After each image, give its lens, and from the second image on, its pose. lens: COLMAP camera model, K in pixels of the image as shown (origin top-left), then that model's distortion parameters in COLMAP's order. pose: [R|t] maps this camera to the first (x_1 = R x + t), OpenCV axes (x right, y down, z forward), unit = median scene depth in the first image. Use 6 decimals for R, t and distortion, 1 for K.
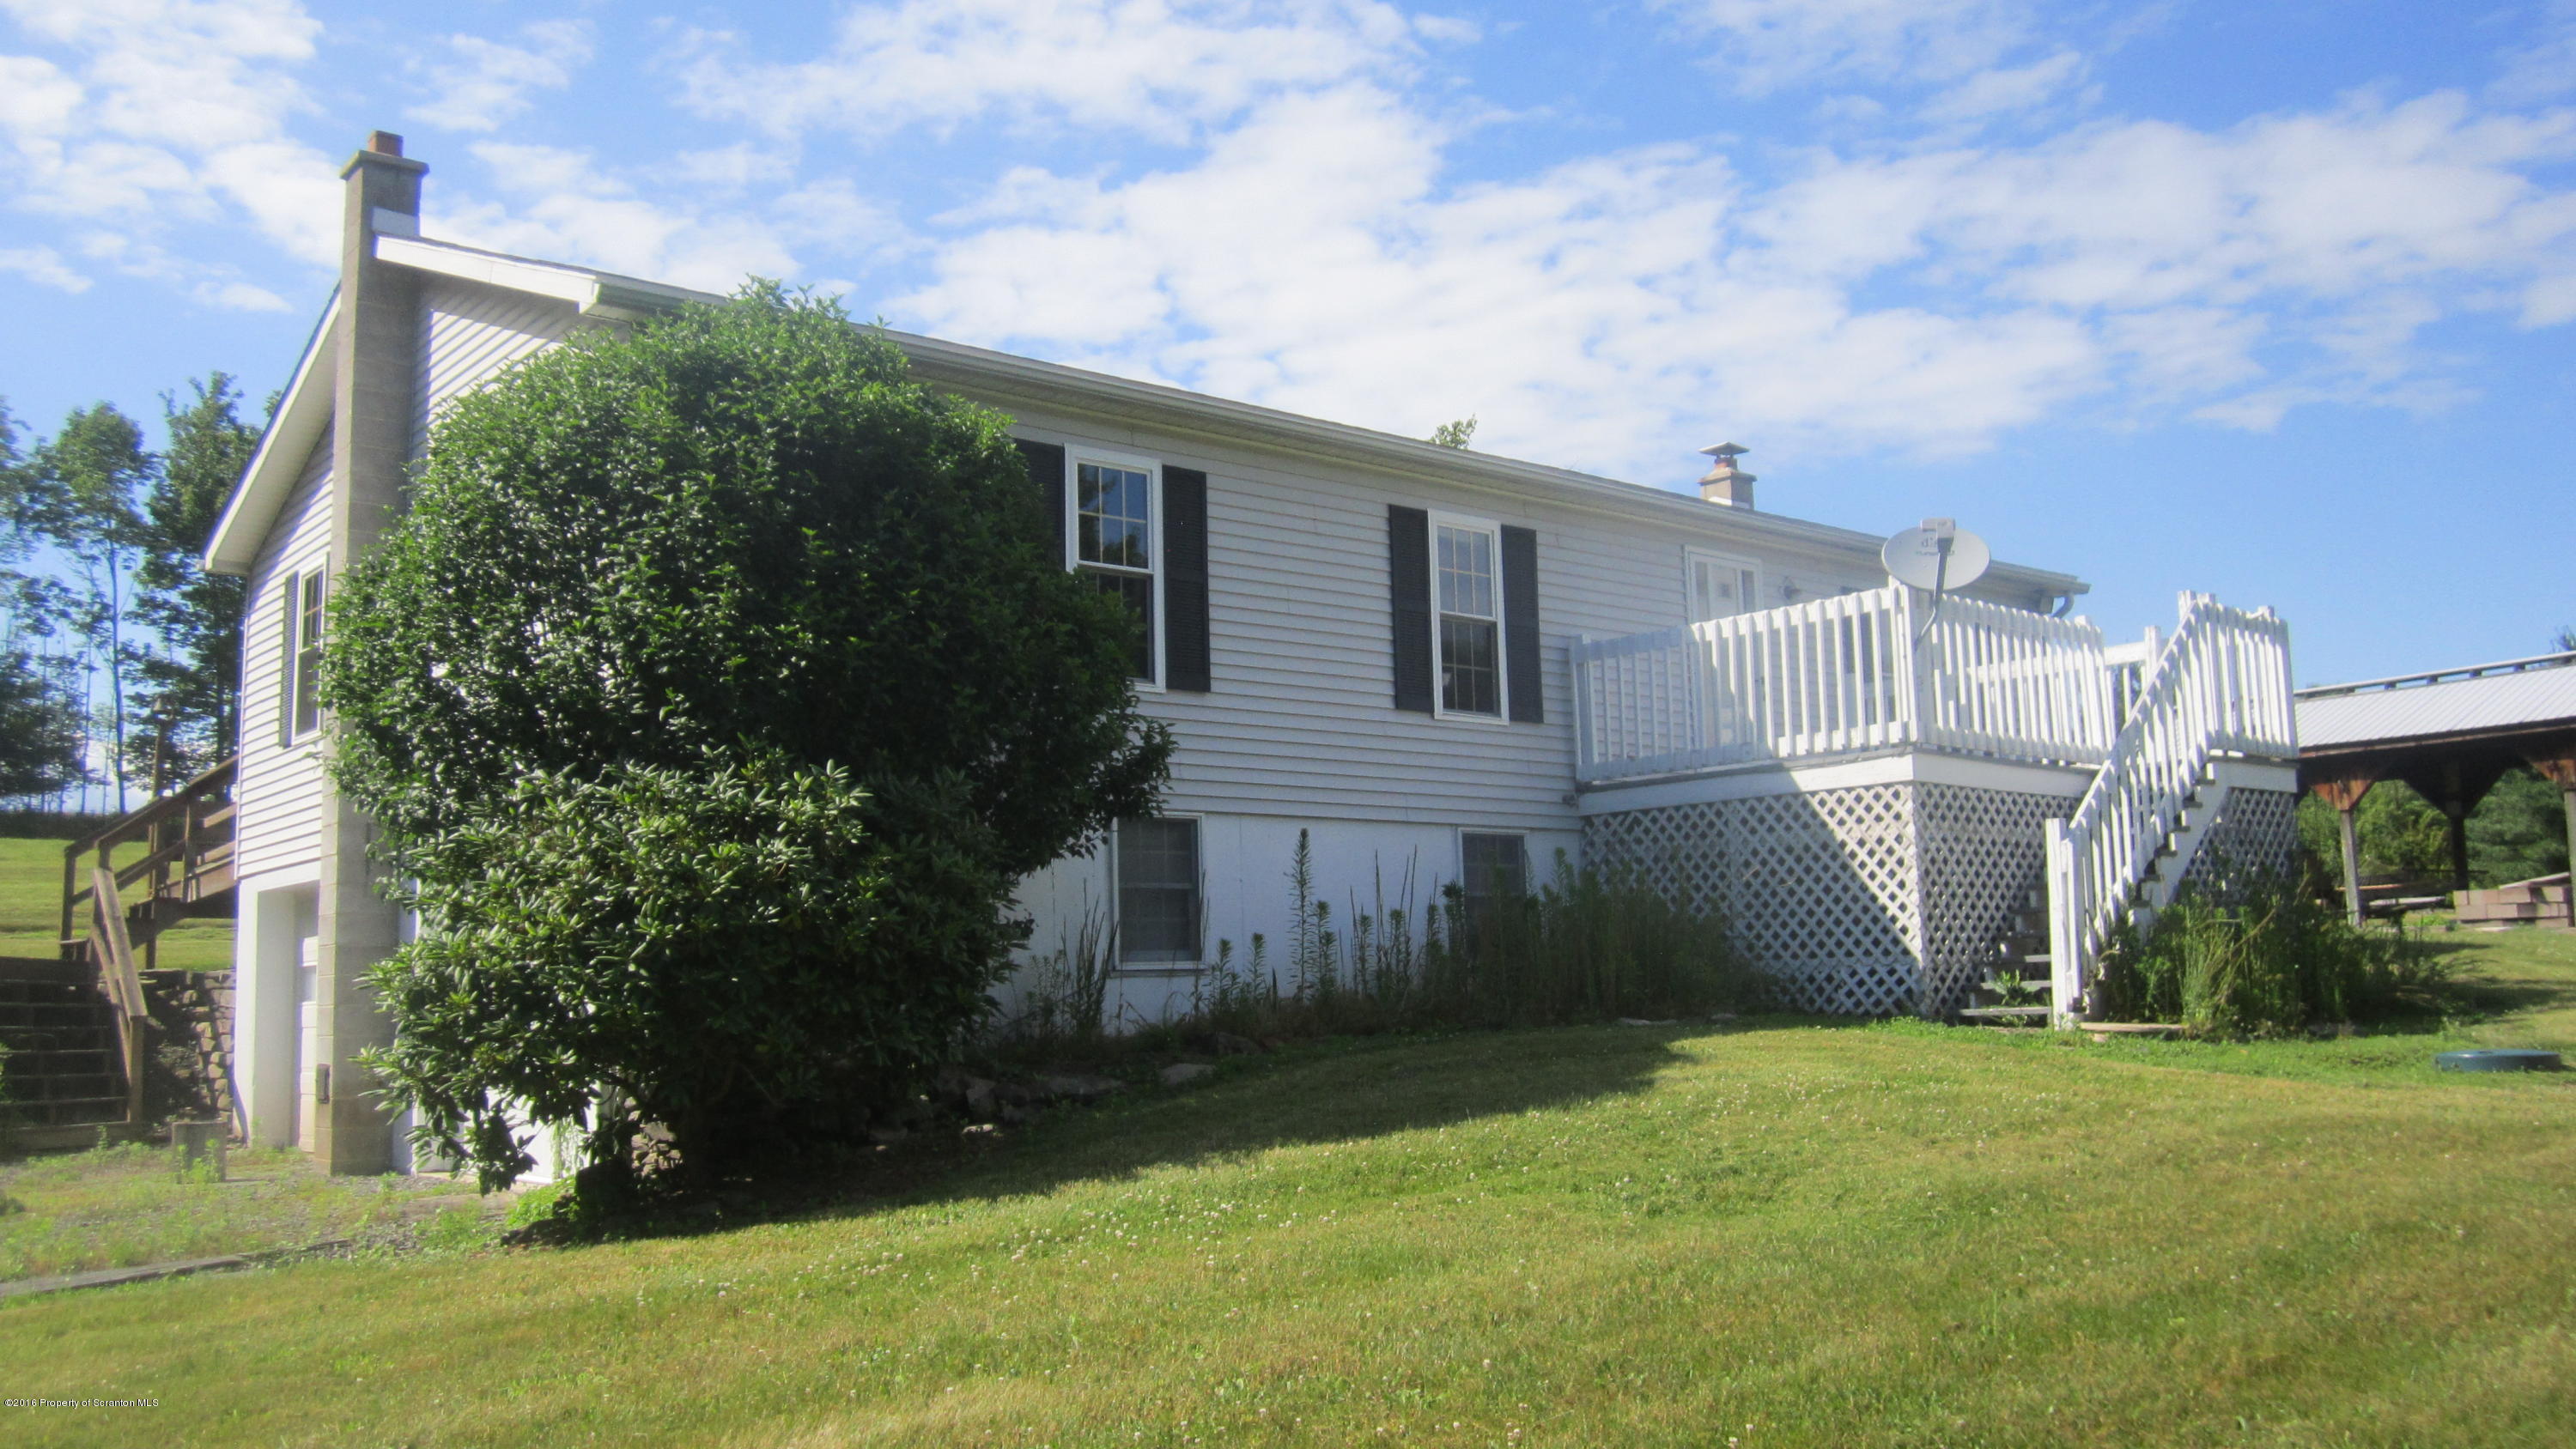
lens RADIAL K [[2134.5, 0, 1288.0], [0, 2134.5, 724.5], [0, 0, 1]] dist [-0.045298, 0.021865]
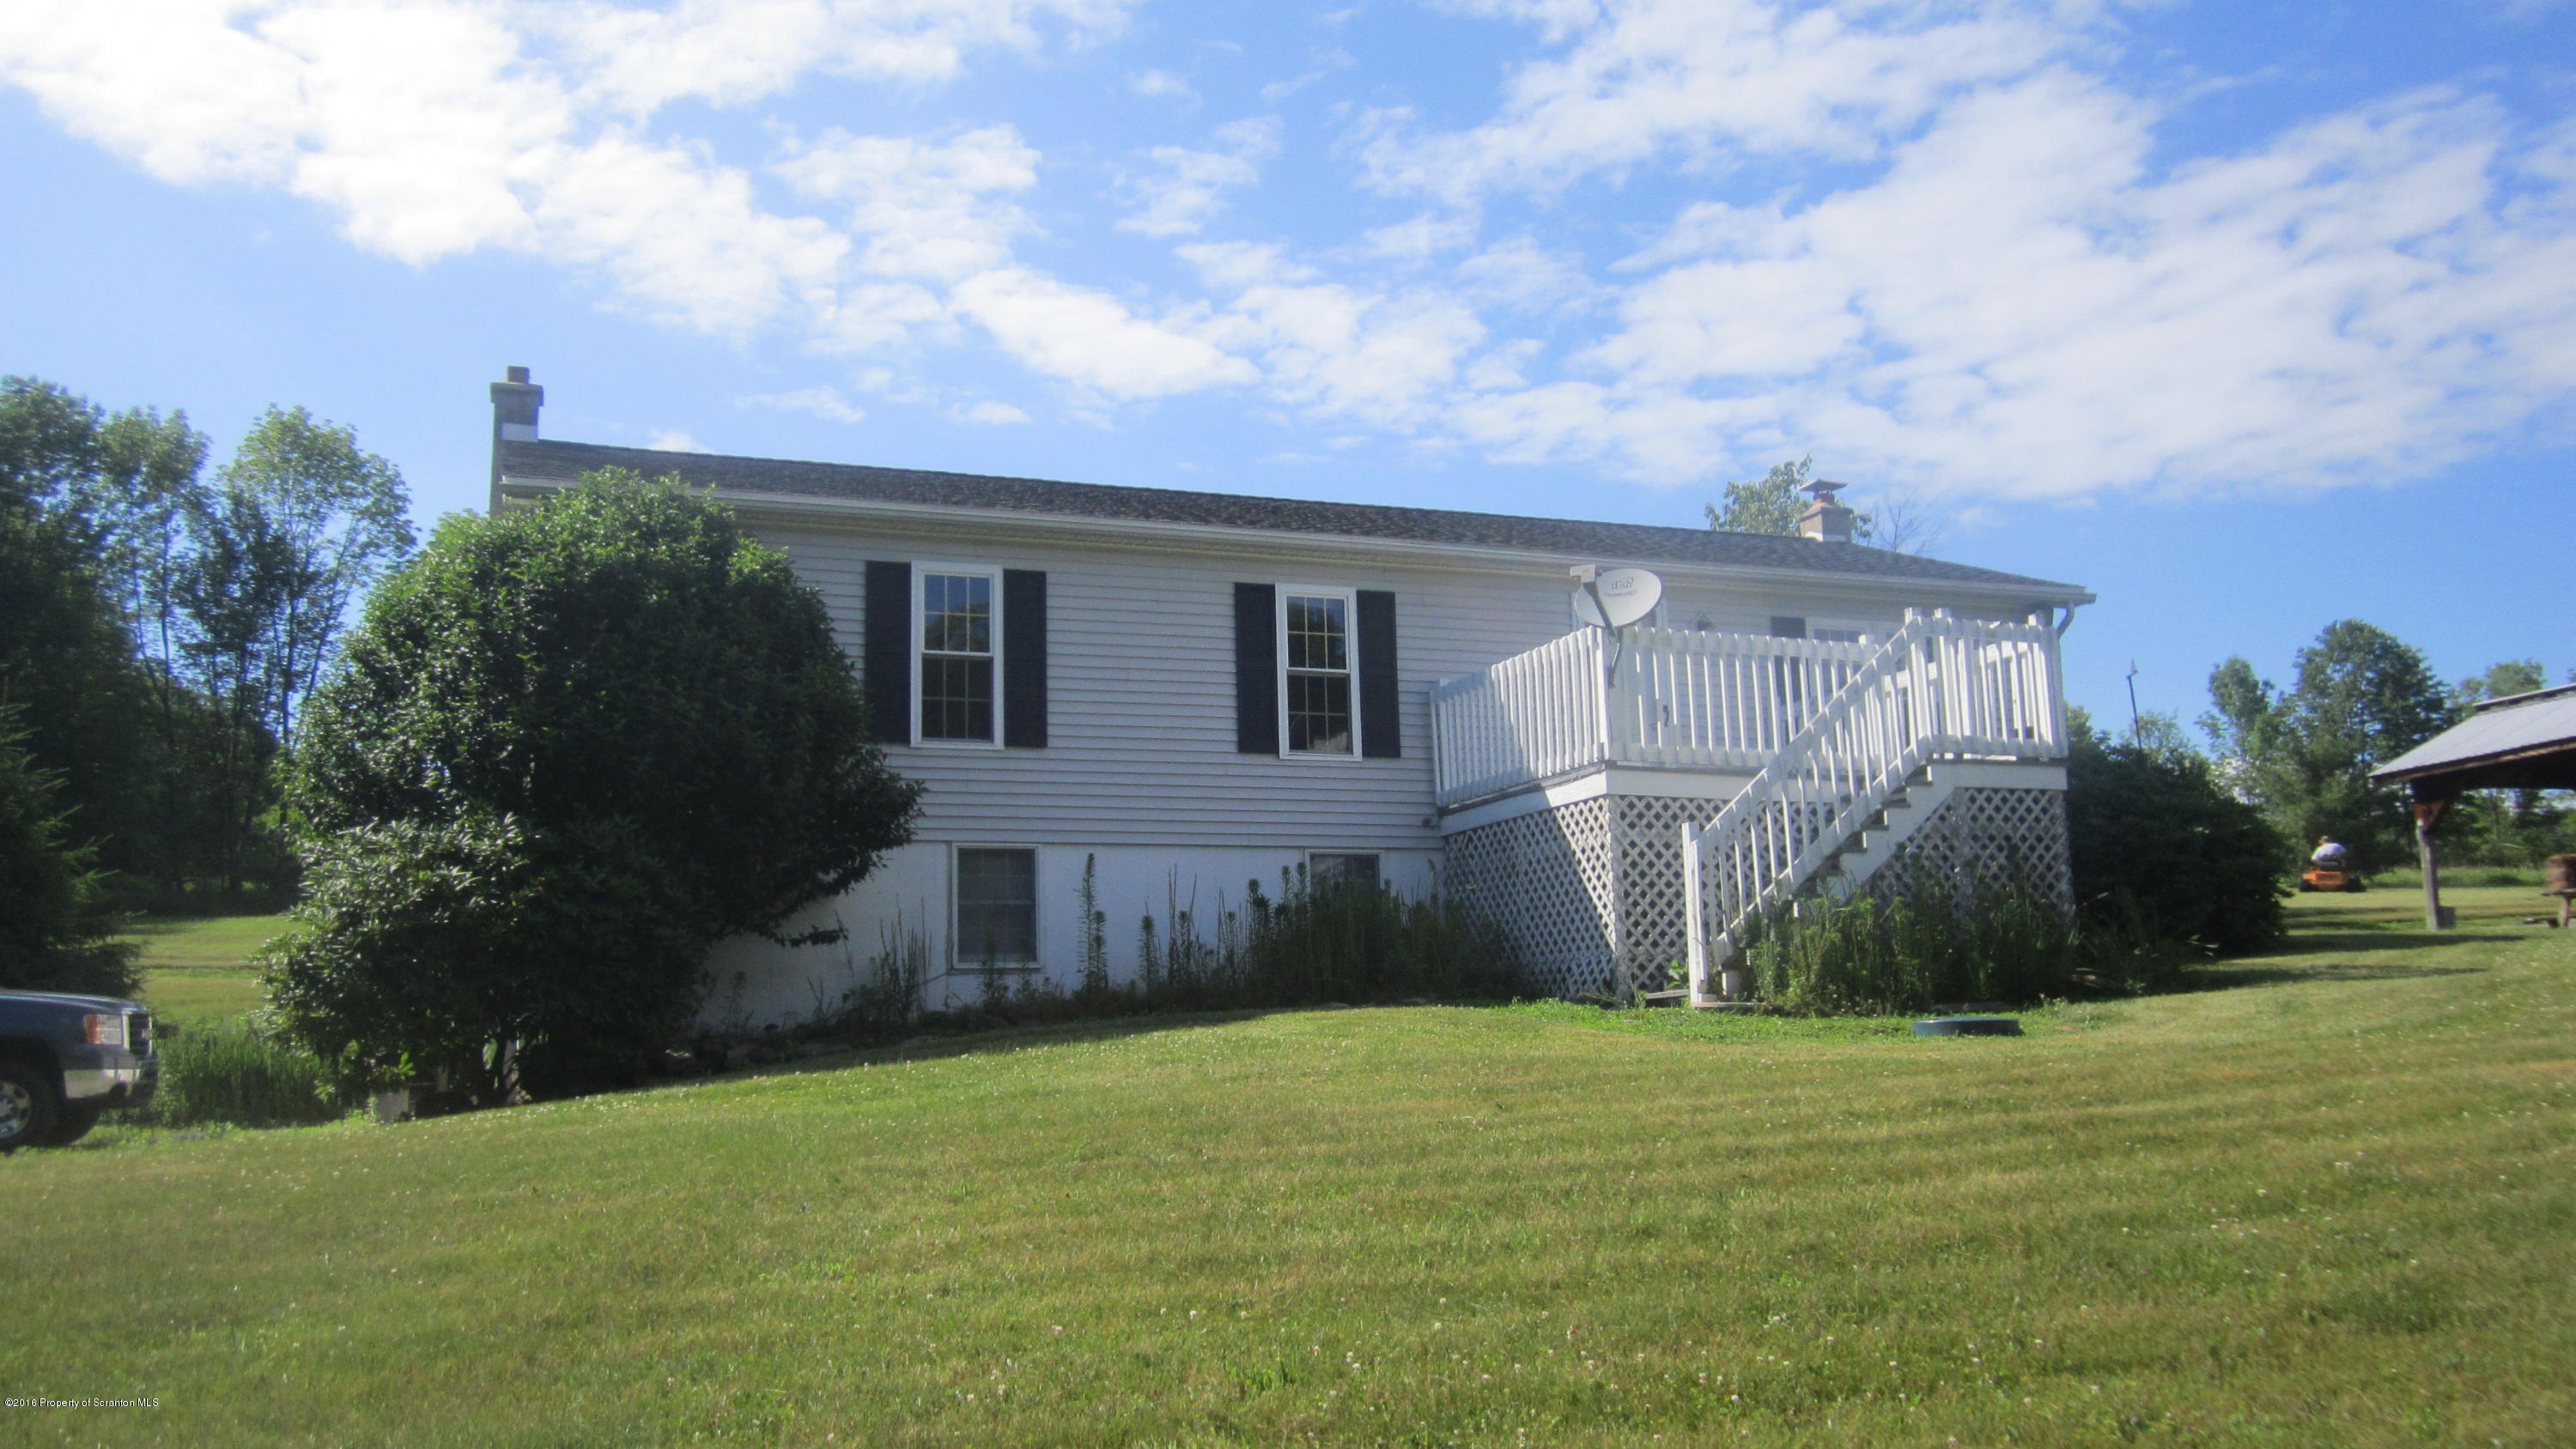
lens RADIAL K [[2134.5, 0, 1288.0], [0, 2134.5, 724.5], [0, 0, 1]] dist [-0.045298, 0.021865]
pose [[0.944302, -0.052148, -0.324923, 0.492181], [0.044831, 0.998545, -0.029972, 0.015013], [0.326014, 0.013736, 0.945265, -0.133866]]
